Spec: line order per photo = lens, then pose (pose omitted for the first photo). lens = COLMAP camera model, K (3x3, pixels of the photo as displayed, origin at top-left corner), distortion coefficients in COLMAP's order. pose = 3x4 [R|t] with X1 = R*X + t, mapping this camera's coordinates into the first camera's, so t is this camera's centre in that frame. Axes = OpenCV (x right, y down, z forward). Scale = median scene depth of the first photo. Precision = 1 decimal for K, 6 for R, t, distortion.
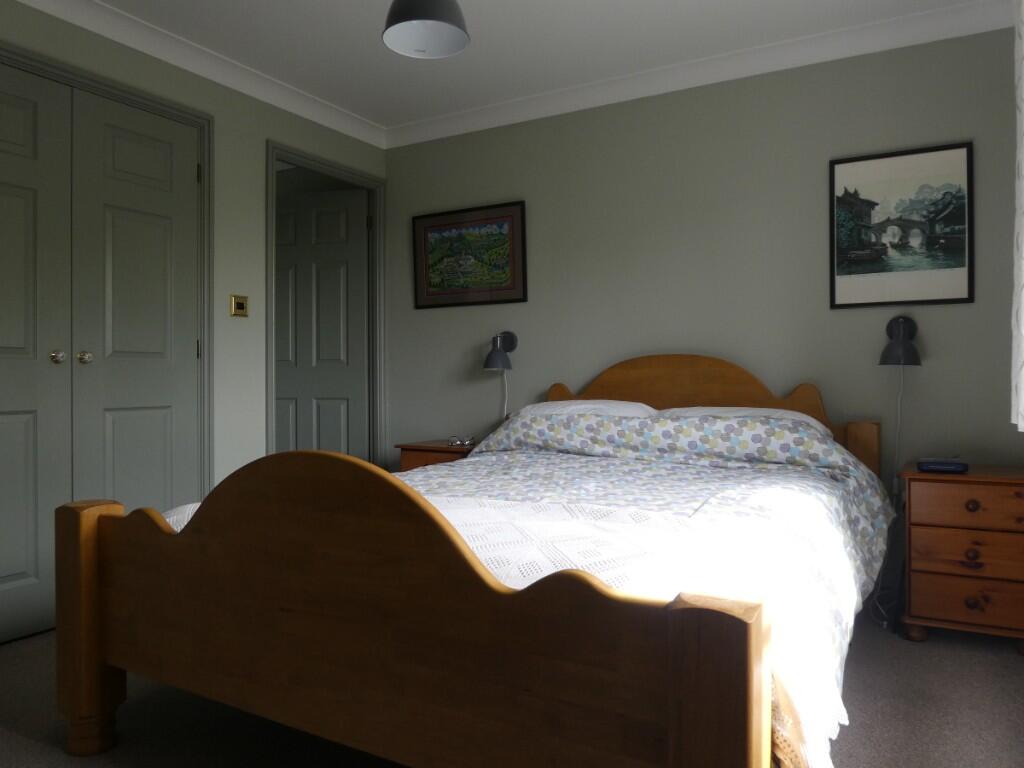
lens RADIAL K [[727.2, 0, 510.5], [0, 727.2, 382.5], [0, 0, 1]] dist [-0.012492, -0.002830]
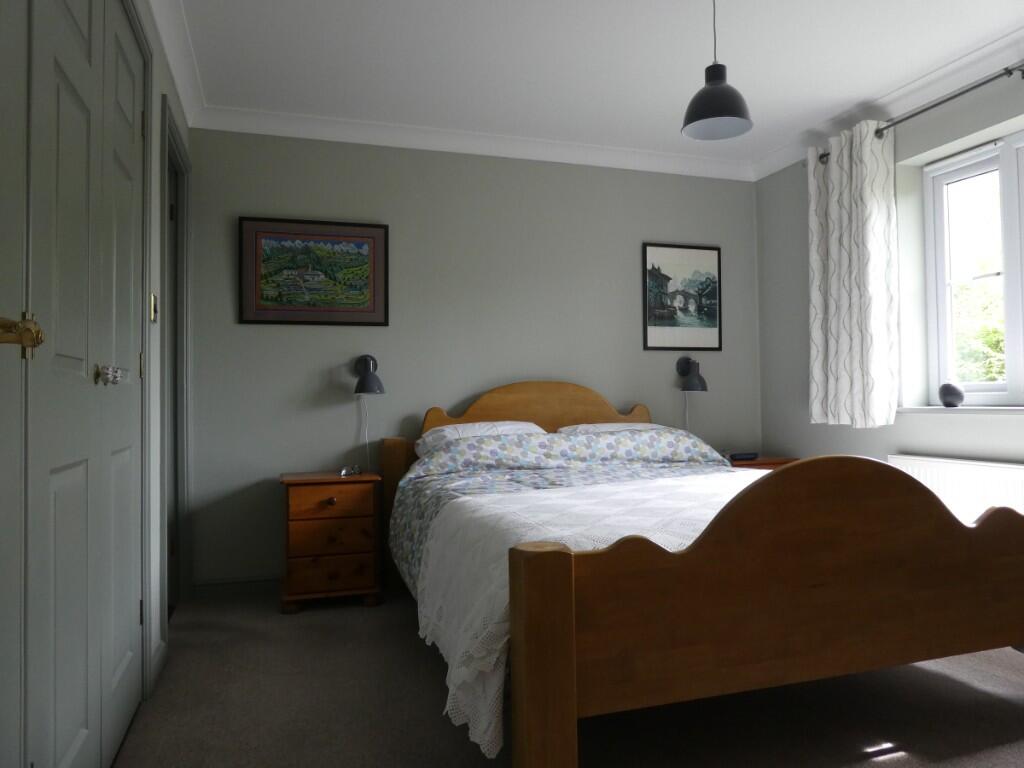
lens RADIAL K [[727.2, 0, 509.6], [0, 727.2, 384.8], [0, 0, 1]] dist [-0.012492, -0.002830]
pose [[0.677187, 0.010679, 0.735733, -0.755960], [0.014501, 0.999507, -0.027855, -0.000635], [-0.735668, 0.029532, 0.676698, 0.261823]]
